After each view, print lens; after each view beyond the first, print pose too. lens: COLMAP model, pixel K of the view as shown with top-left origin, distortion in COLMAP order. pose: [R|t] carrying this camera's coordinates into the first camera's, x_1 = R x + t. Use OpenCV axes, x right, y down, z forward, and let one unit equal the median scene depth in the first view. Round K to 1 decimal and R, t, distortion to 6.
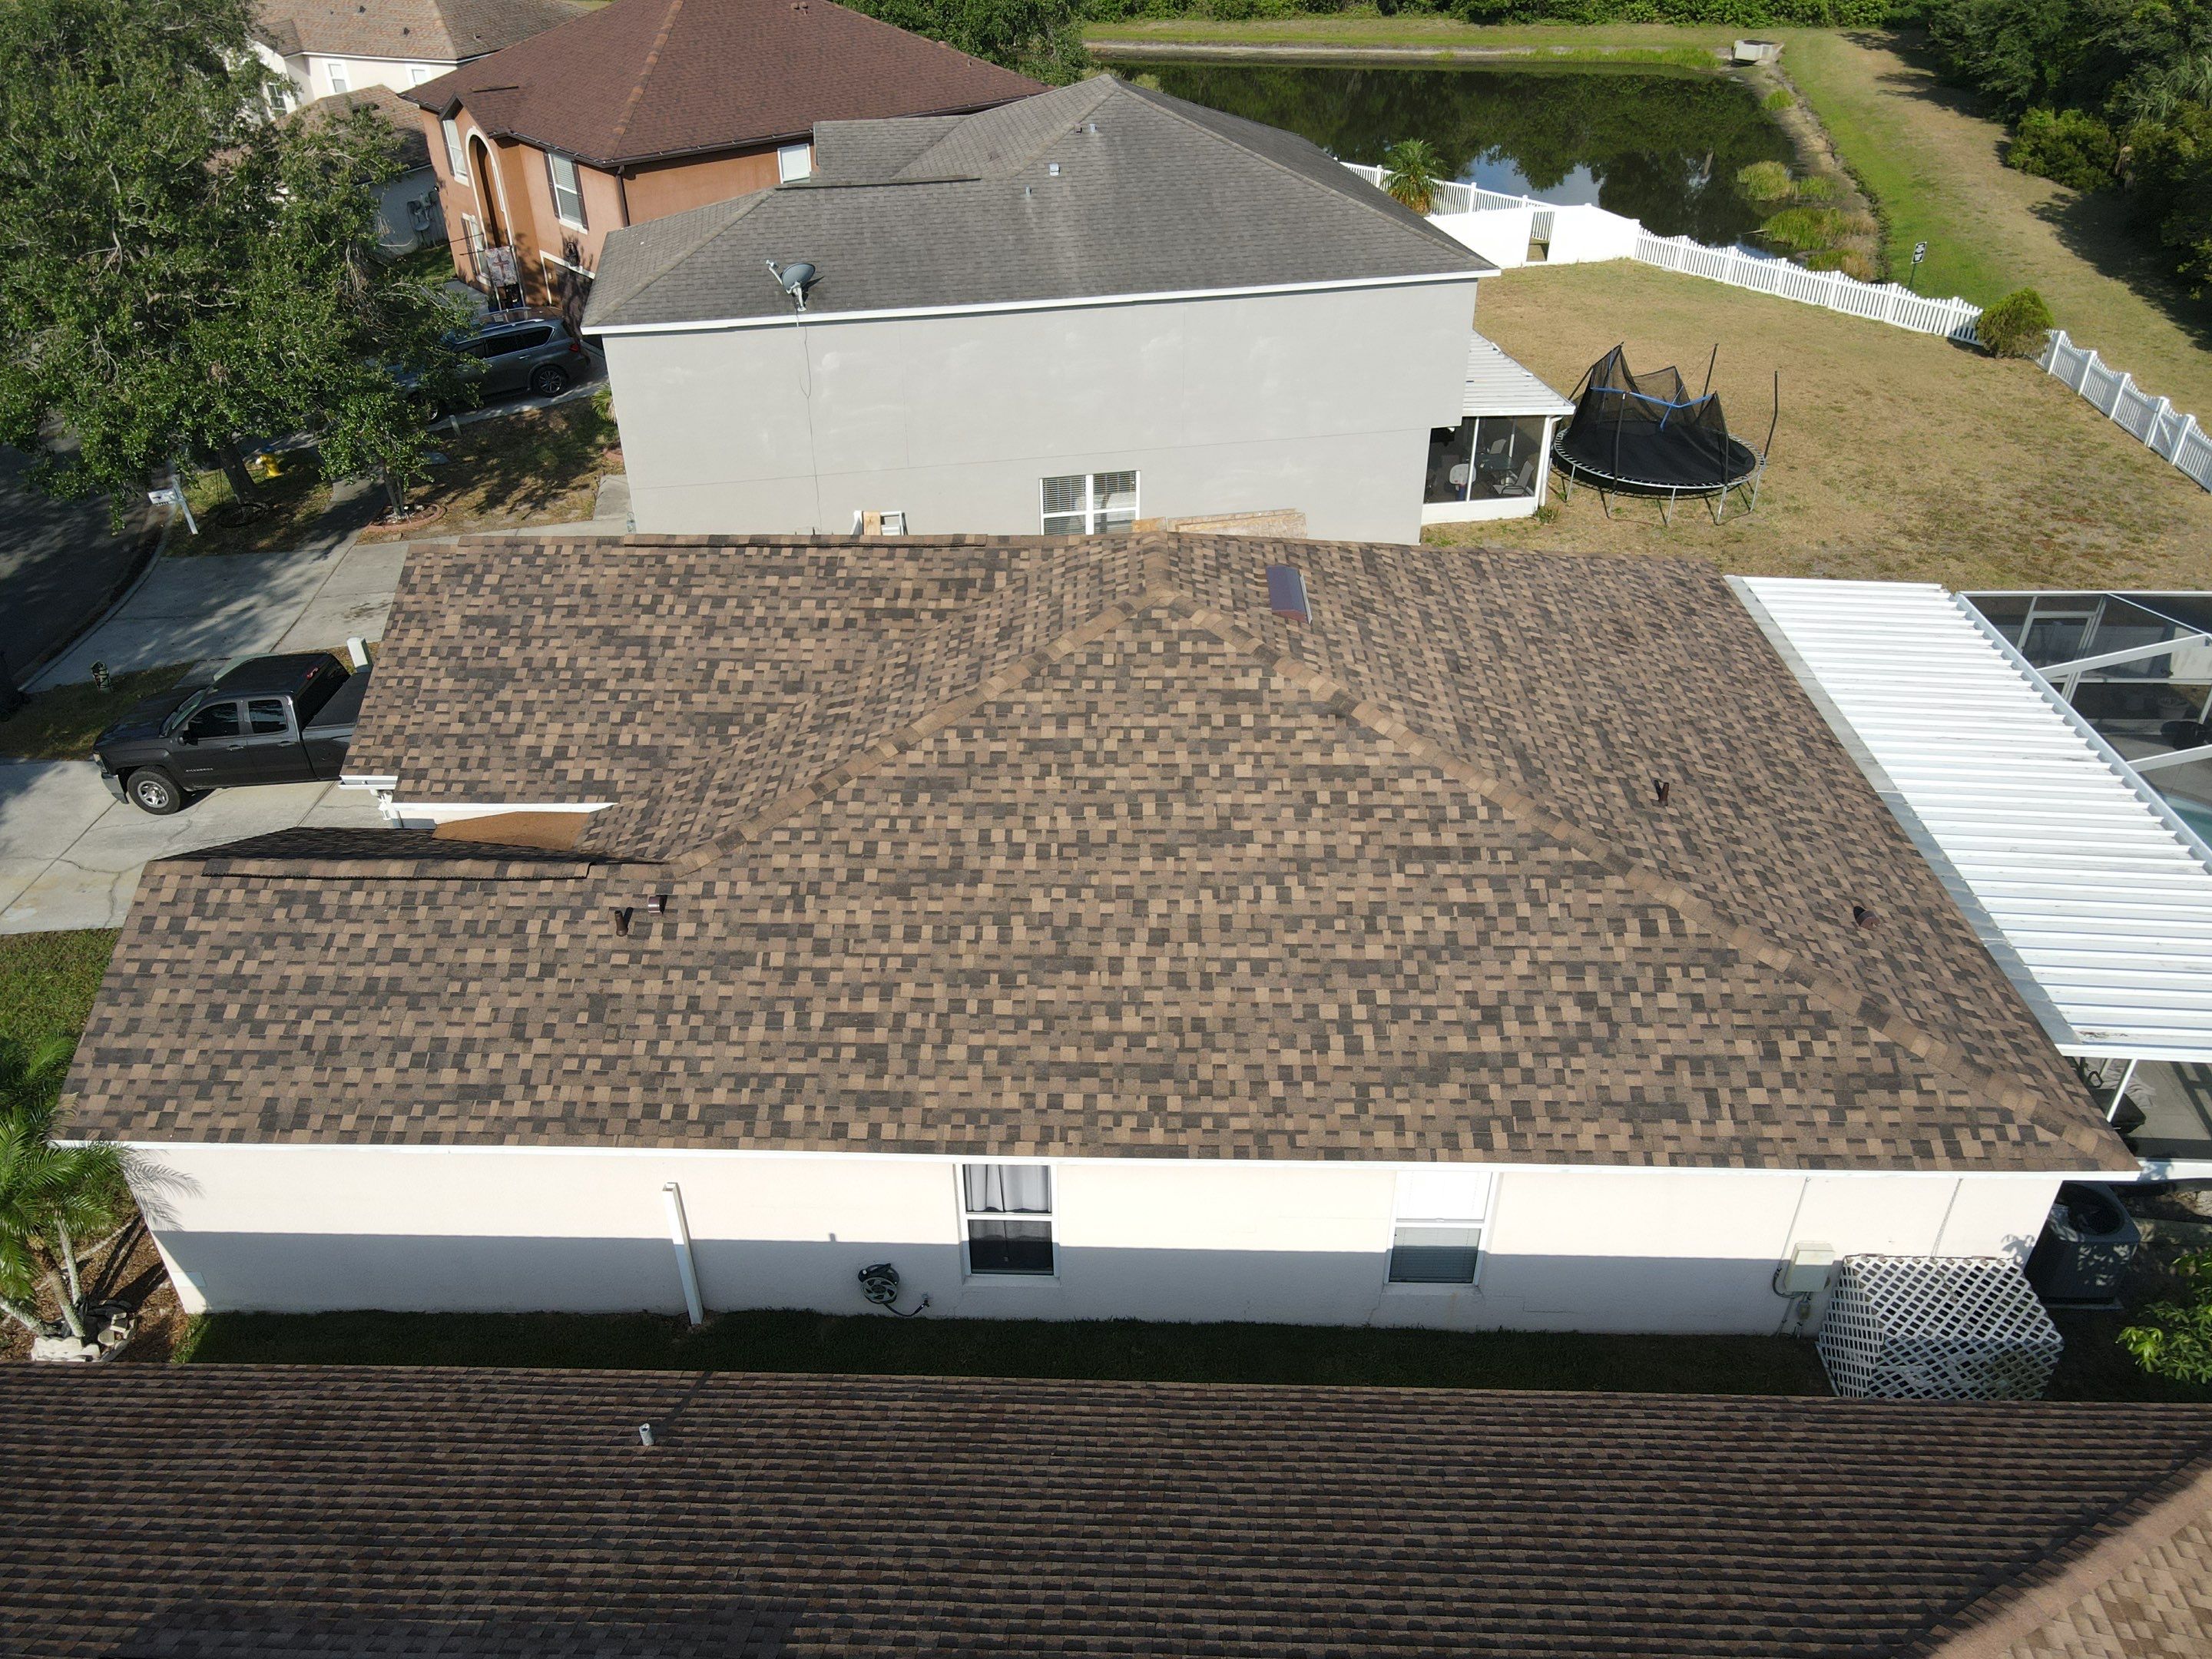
lens RADIAL K [[1621.1, 0, 1078.9], [0, 1621.1, 821.4], [0, 0, 1]] dist [-0.019772, 0.066963]
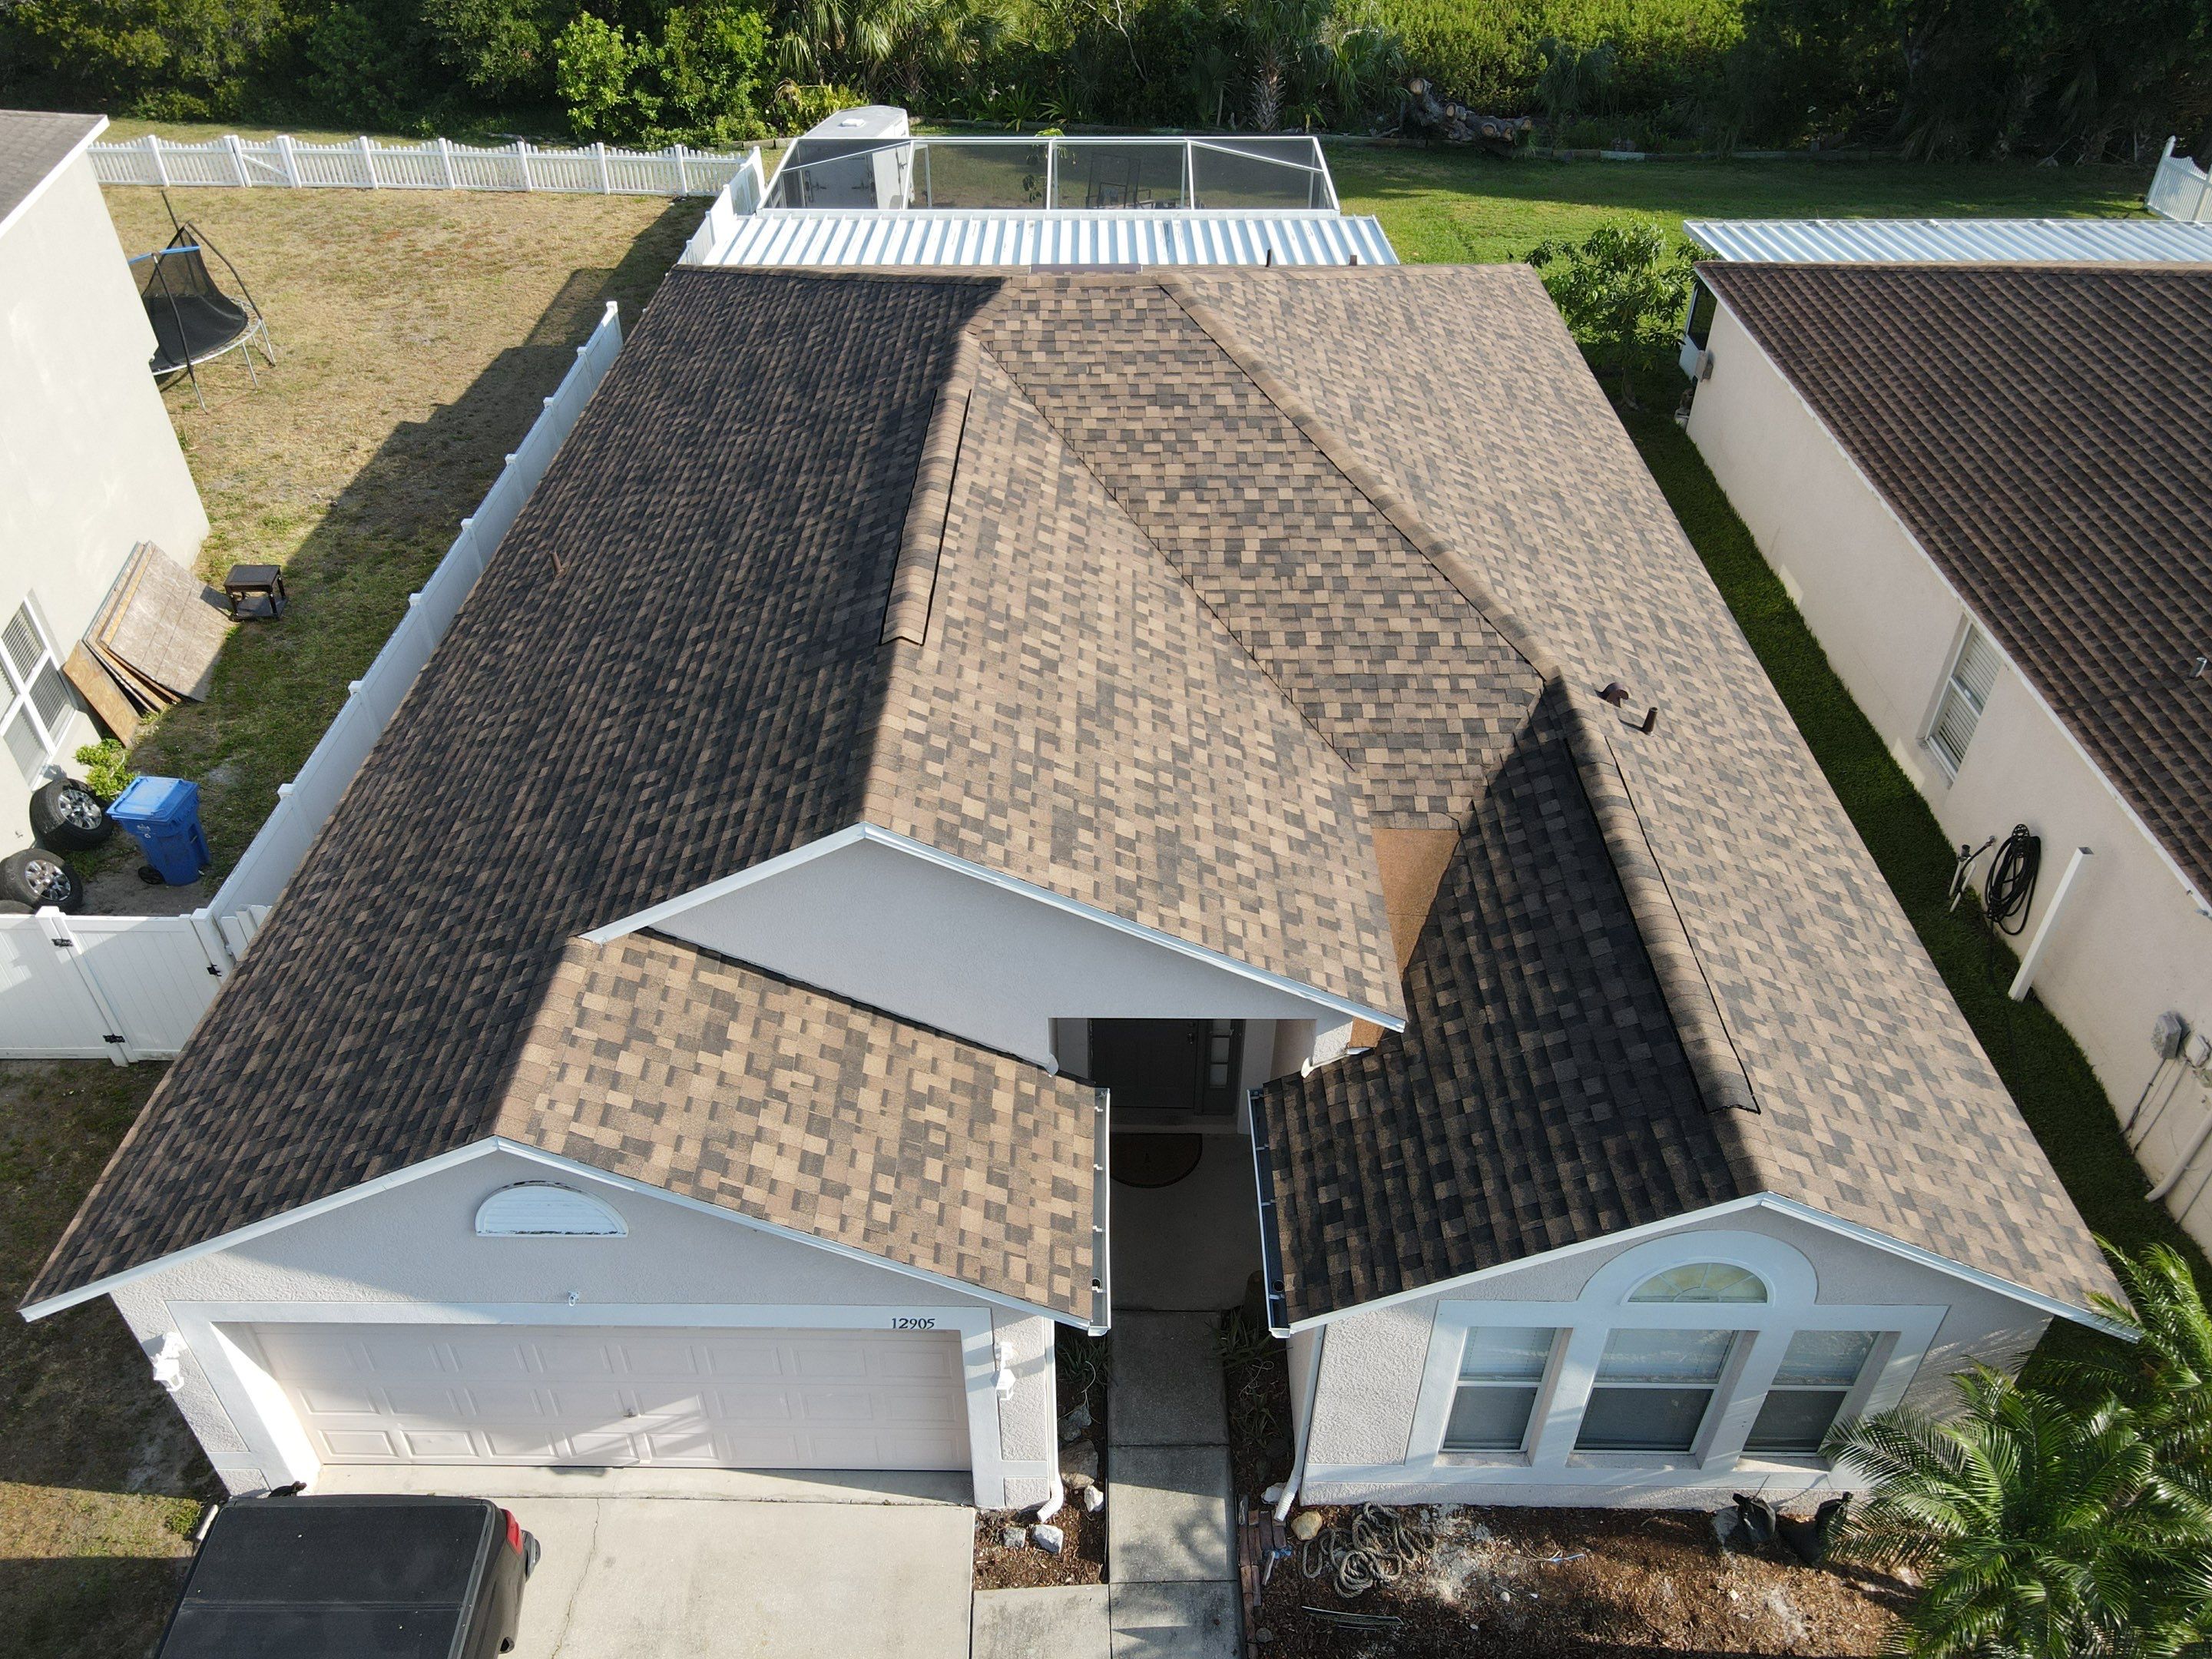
lens RADIAL K [[1621.1, 0, 1068.8], [0, 1621.1, 830.3], [0, 0, 1]] dist [-0.019772, 0.066963]
pose [[-0.017114, -0.604297, 0.796575, -0.957527], [0.552762, 0.658154, 0.511163, -0.482237], [-0.833164, 0.449064, 0.322769, 0.985956]]
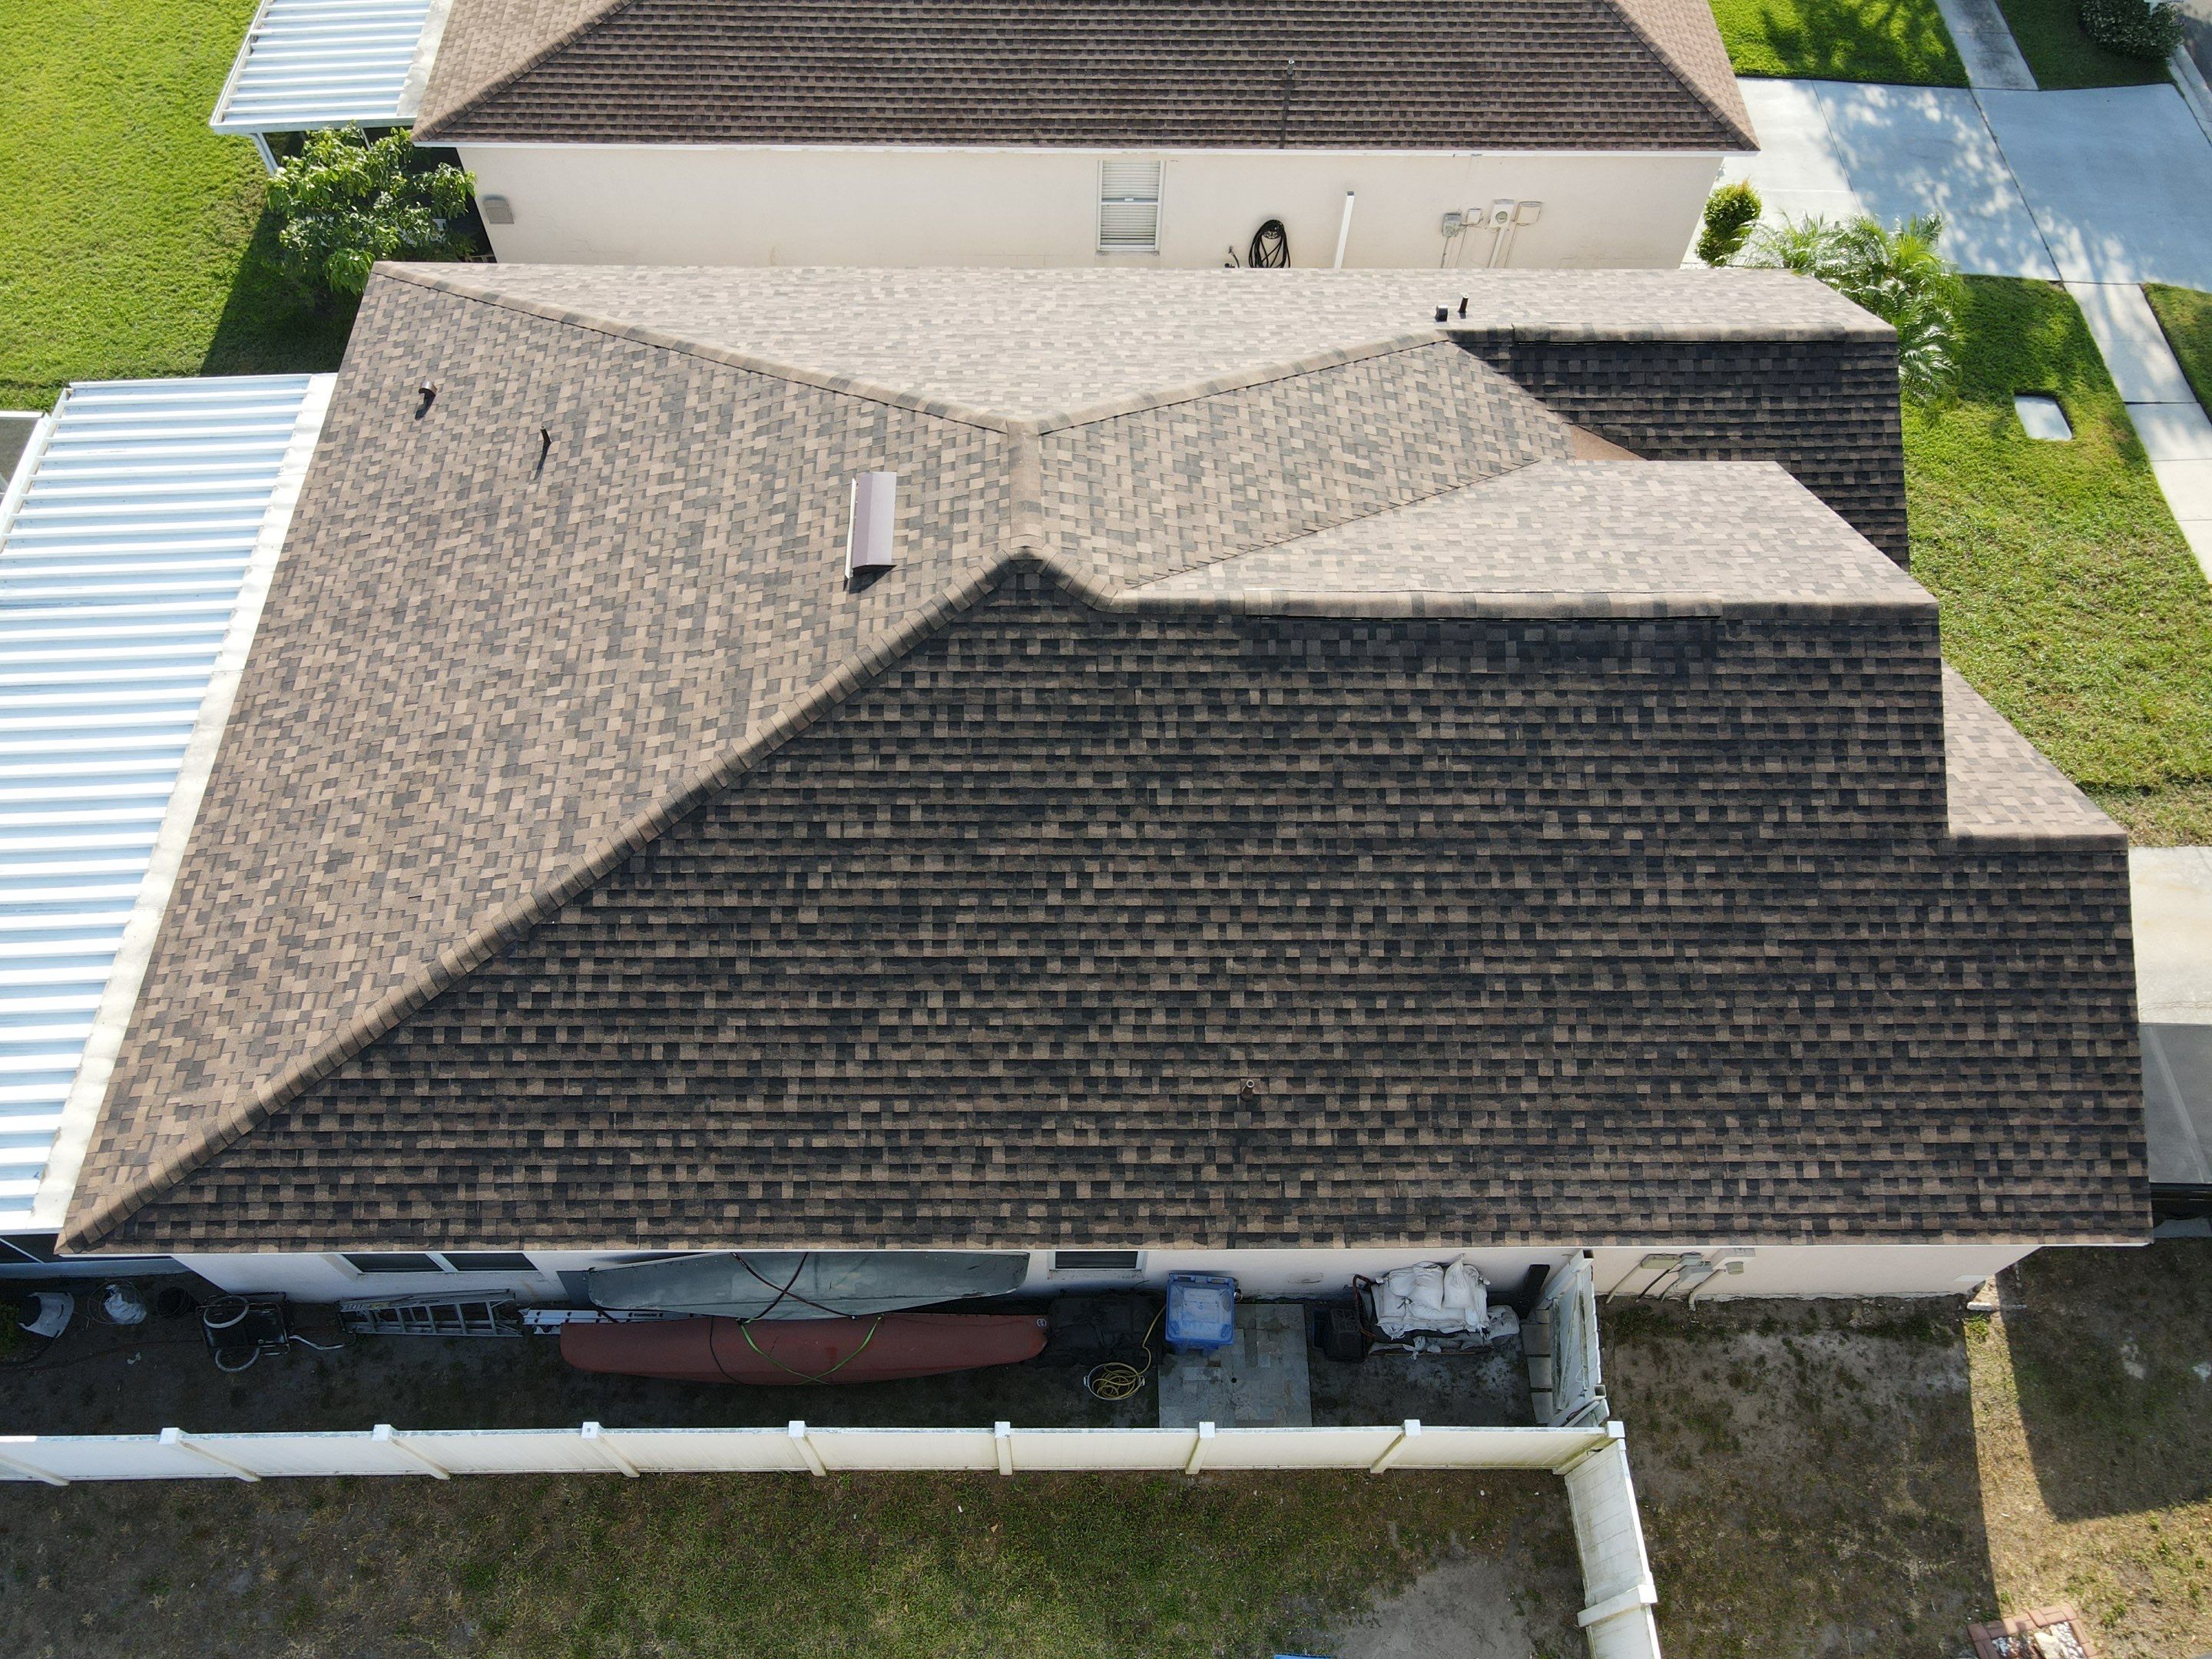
lens RADIAL K [[1621.1, 0, 1076.9], [0, 1621.1, 828.9], [0, 0, 1]] dist [-0.019772, 0.066963]
pose [[-0.998771, 0.045243, -0.020253, 0.053827], [-0.021630, -0.030147, 0.999311, -1.157504], [0.044601, 0.998521, 0.031089, 1.322647]]
